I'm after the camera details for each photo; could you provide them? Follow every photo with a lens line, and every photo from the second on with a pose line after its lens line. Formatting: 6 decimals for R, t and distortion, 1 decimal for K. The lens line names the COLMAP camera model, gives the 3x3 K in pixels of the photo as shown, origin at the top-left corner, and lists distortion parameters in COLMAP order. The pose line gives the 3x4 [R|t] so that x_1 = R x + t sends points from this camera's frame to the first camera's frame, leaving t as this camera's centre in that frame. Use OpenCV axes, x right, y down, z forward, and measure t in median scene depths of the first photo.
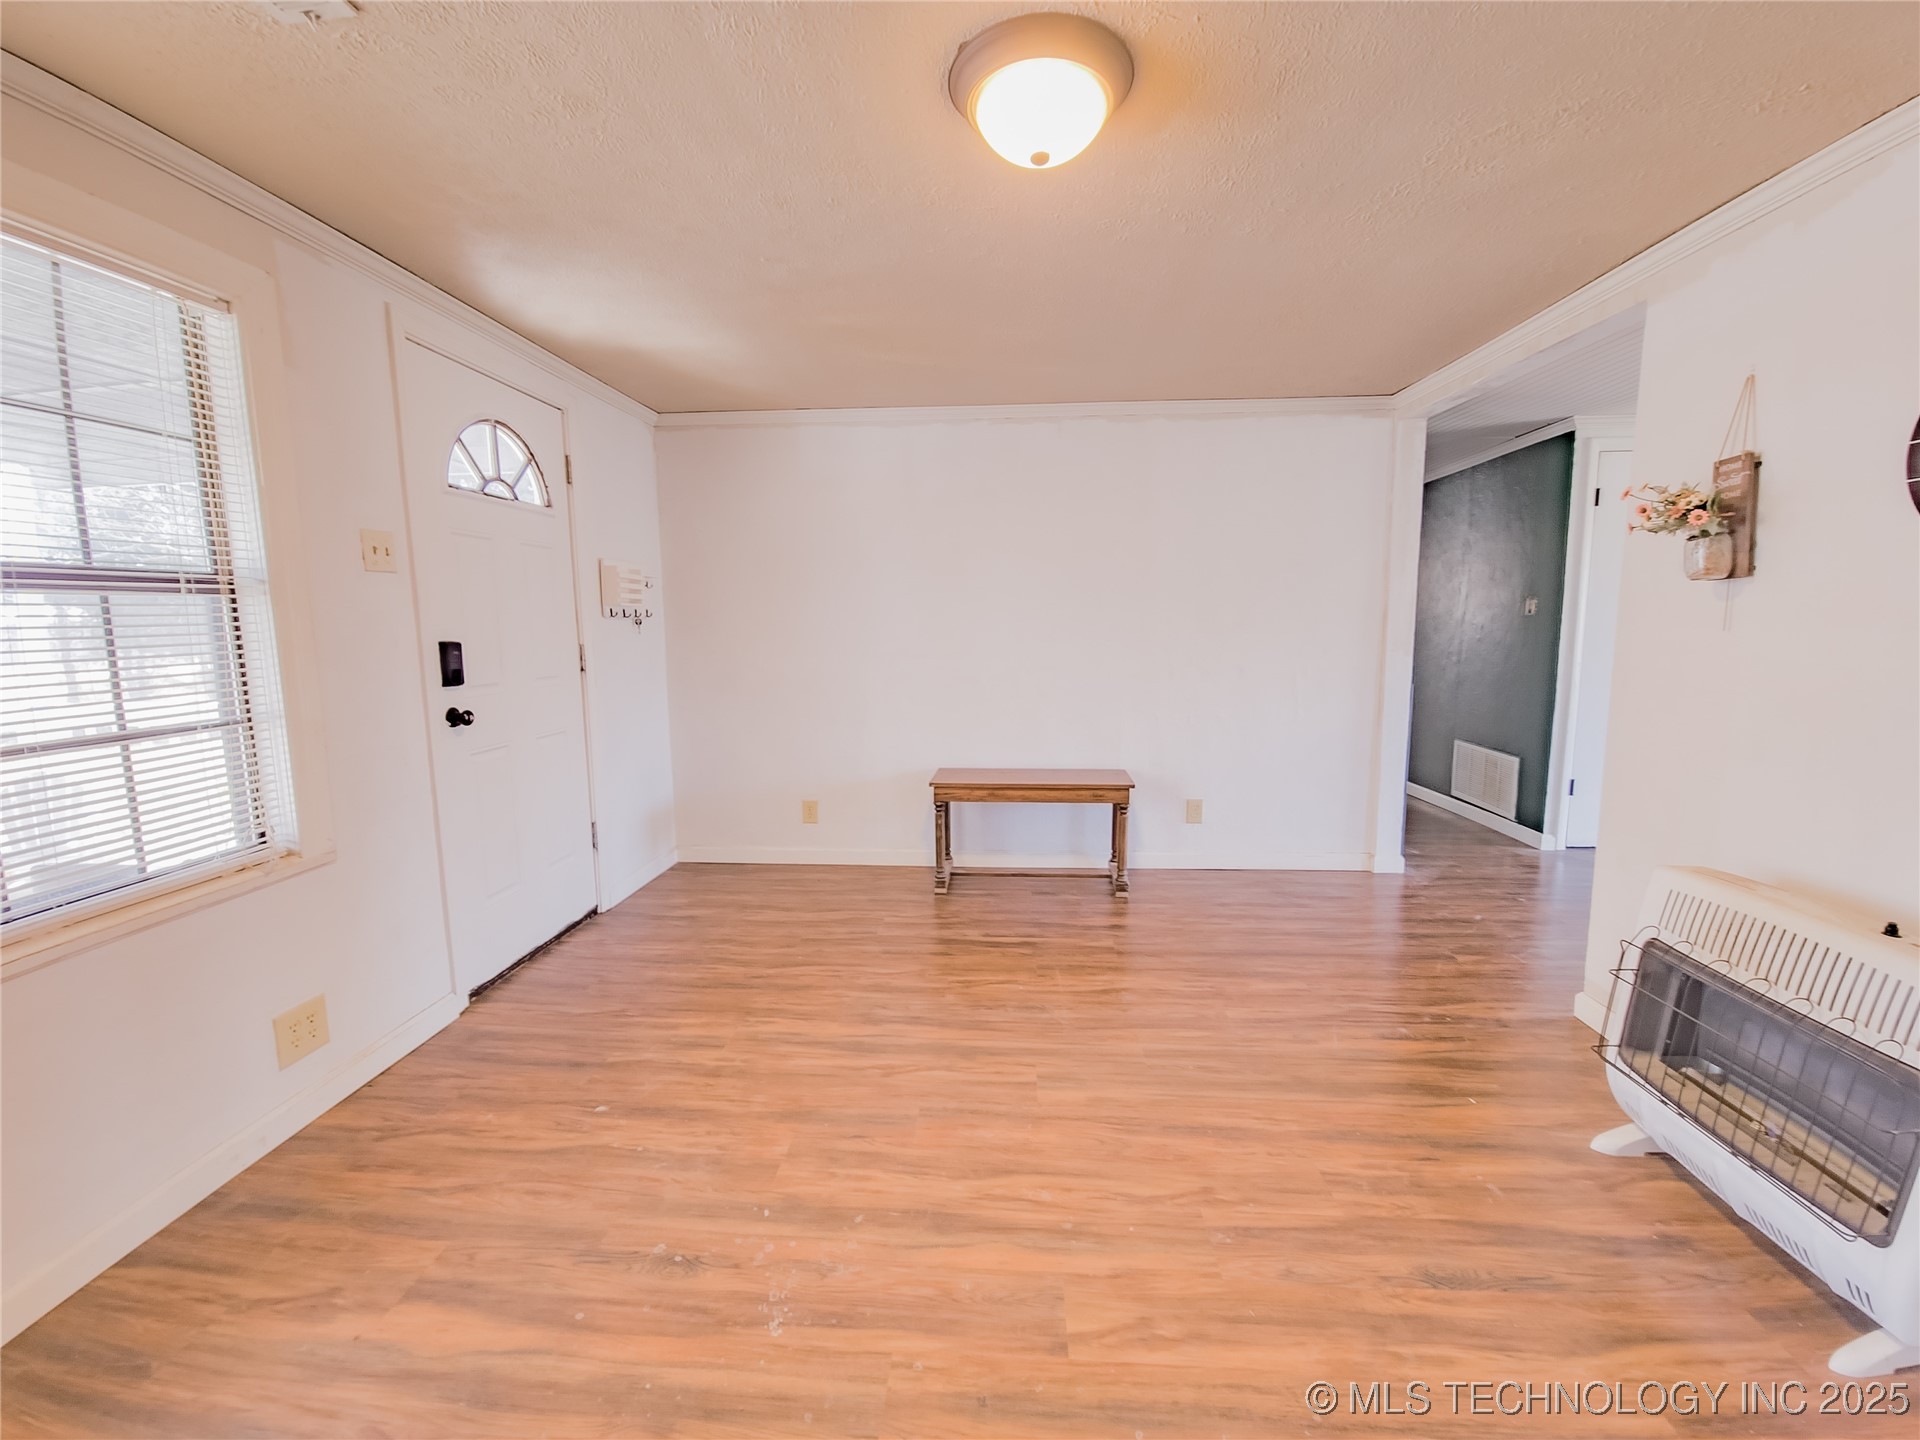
lens RADIAL K [[791.2, 0, 960.0], [0, 791.2, 720.0], [0, 0, 1]] dist [0.003510, -0.003798]
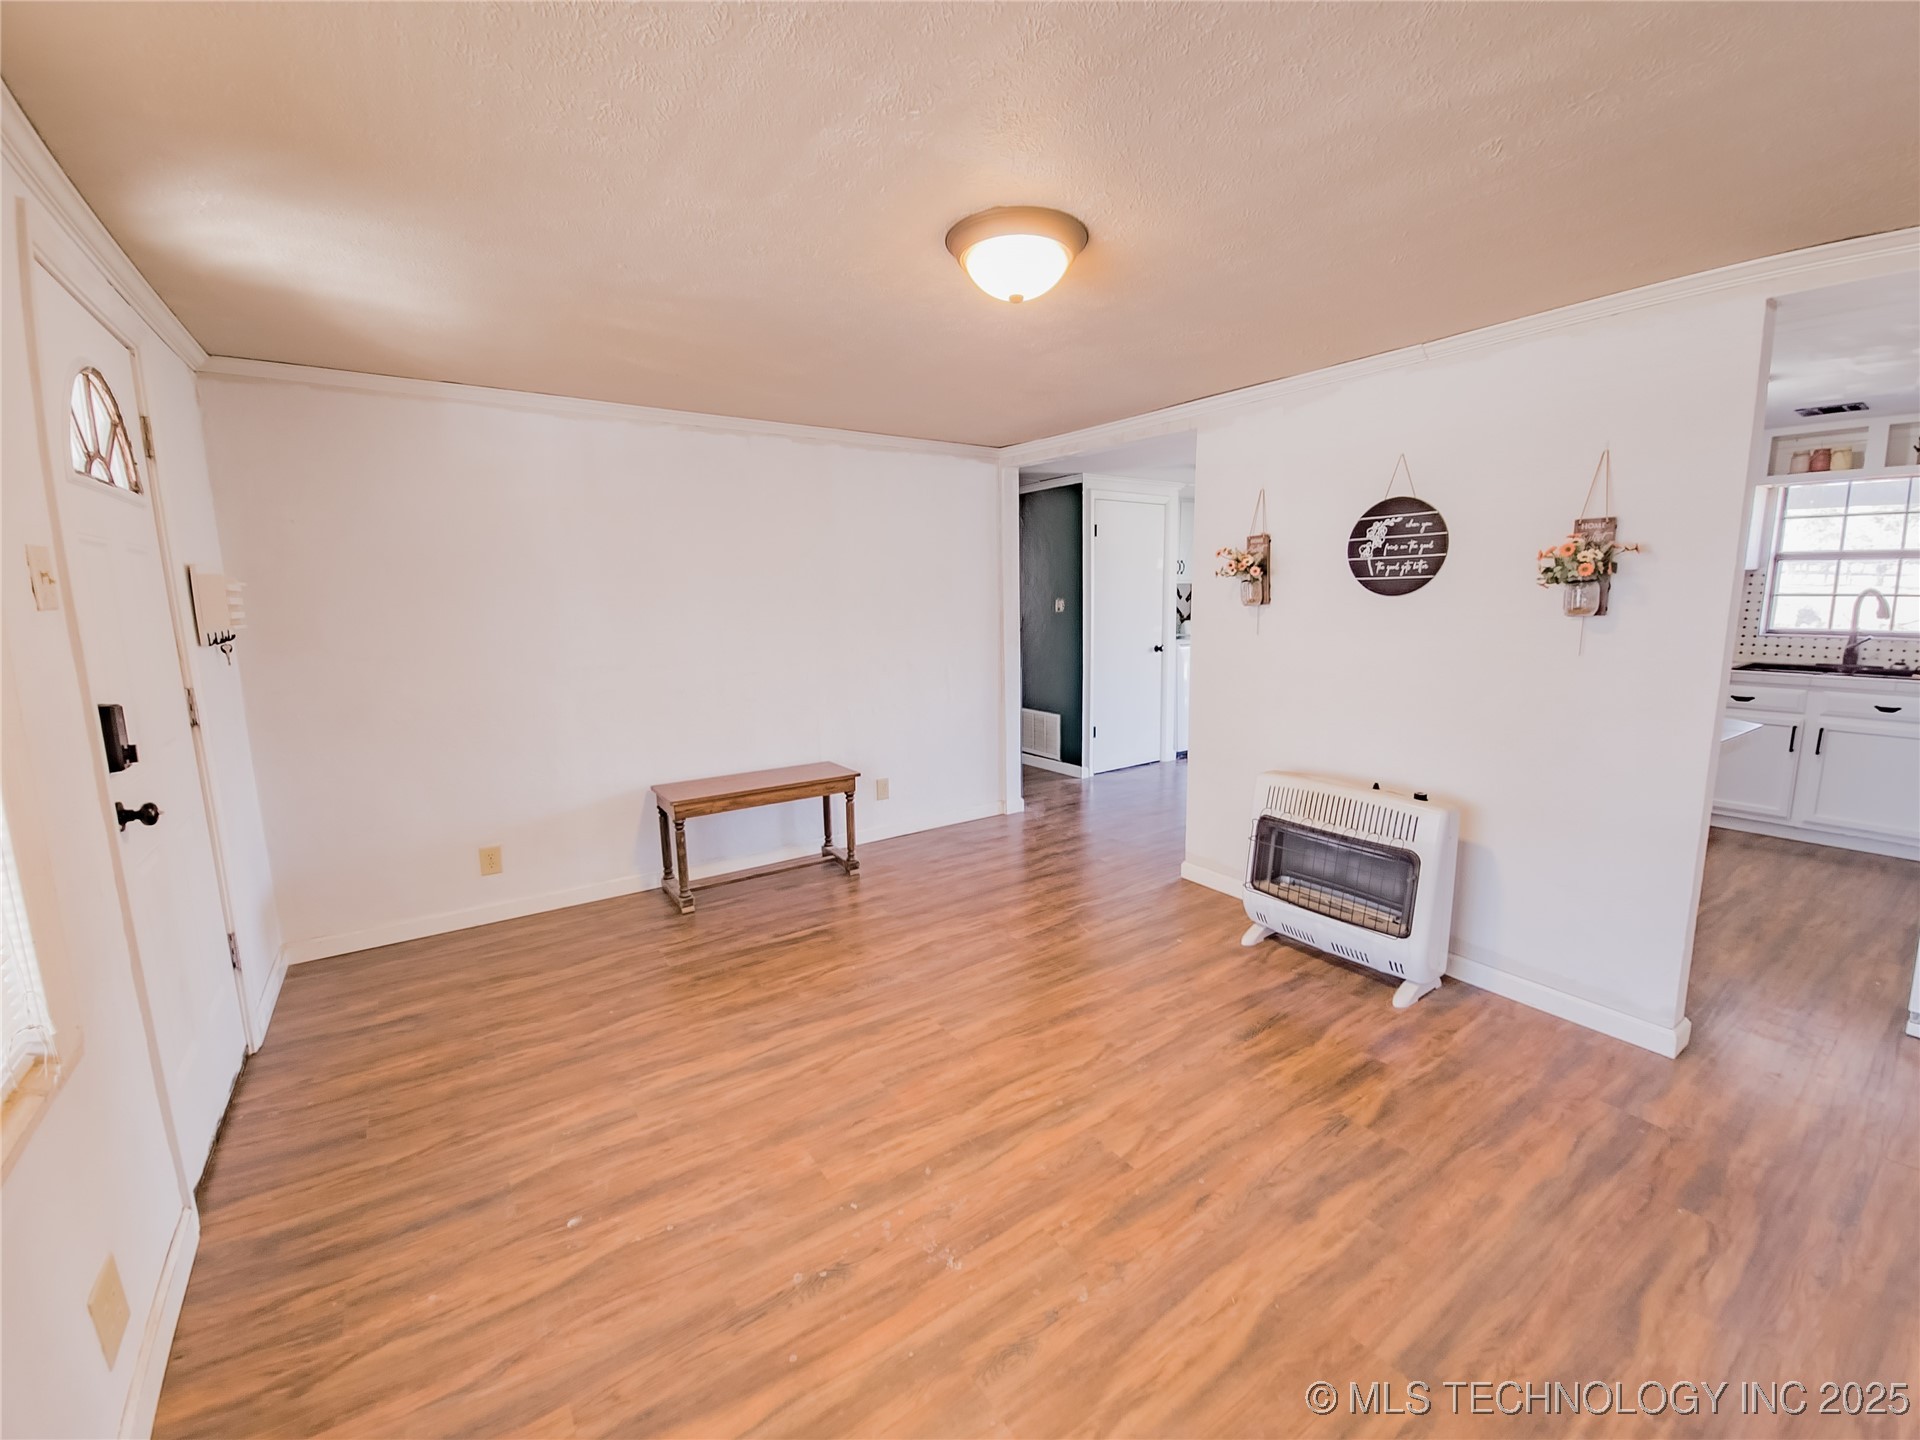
lens RADIAL K [[779.1, 0, 985.2], [0, 779.1, 717.6], [0, 0, 1]] dist [0.006467, -0.005708]
pose [[0.778142, -0.099670, 0.620130, -0.477317], [0.086074, 0.994936, 0.051905, -0.058538], [-0.622163, 0.012987, 0.782780, 0.026228]]
